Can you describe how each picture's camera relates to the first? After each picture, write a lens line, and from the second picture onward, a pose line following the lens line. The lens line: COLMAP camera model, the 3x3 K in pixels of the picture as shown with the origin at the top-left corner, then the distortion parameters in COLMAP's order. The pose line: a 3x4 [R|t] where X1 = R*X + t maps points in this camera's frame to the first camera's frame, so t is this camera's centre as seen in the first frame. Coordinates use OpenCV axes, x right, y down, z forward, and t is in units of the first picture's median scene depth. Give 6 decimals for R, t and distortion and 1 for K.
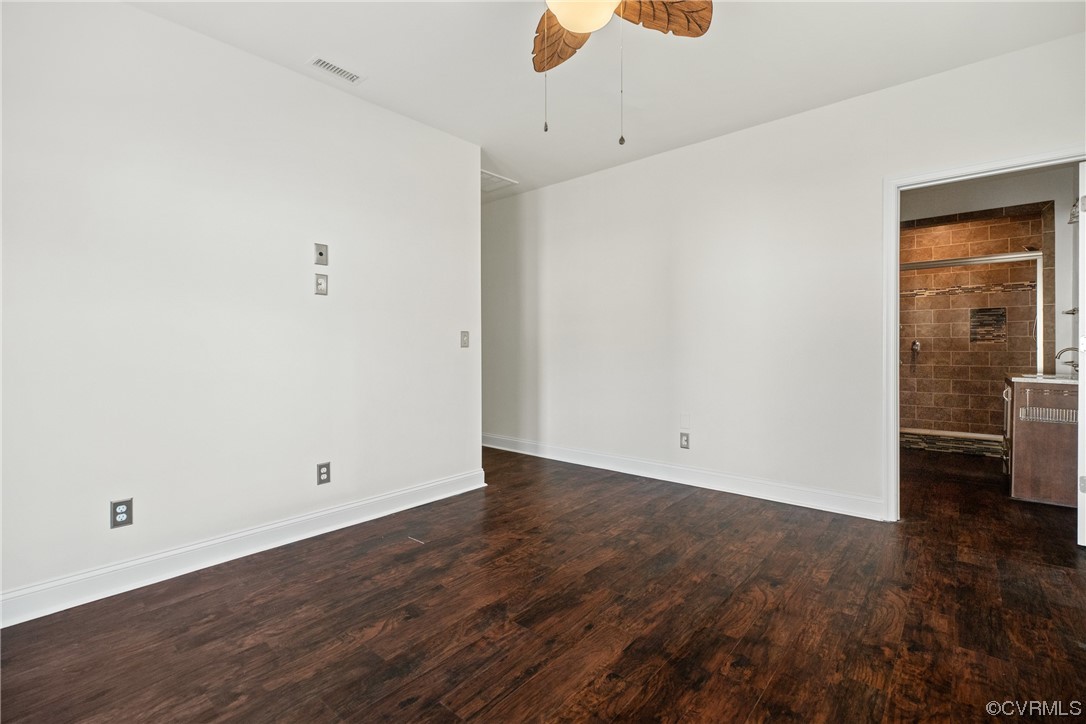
lens RADIAL K [[491.7, 0, 540.4], [0, 491.7, 355.0], [0, 0, 1]] dist [0.001911, -0.000920]
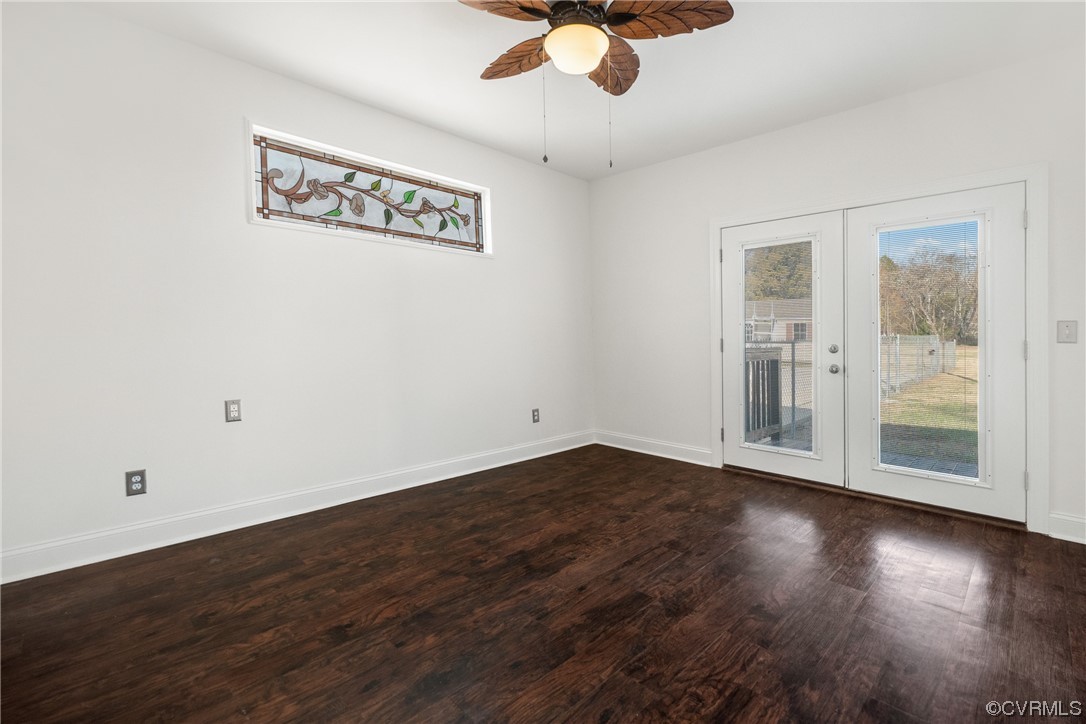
lens RADIAL K [[491.7, 0, 543.4], [0, 491.7, 355.9], [0, 0, 1]] dist [0.001911, -0.000920]
pose [[-0.996351, -0.001056, 0.085339, 0.088461], [0.003747, 0.998418, 0.056100, -0.035572], [-0.085263, 0.056215, -0.994771, 2.016240]]
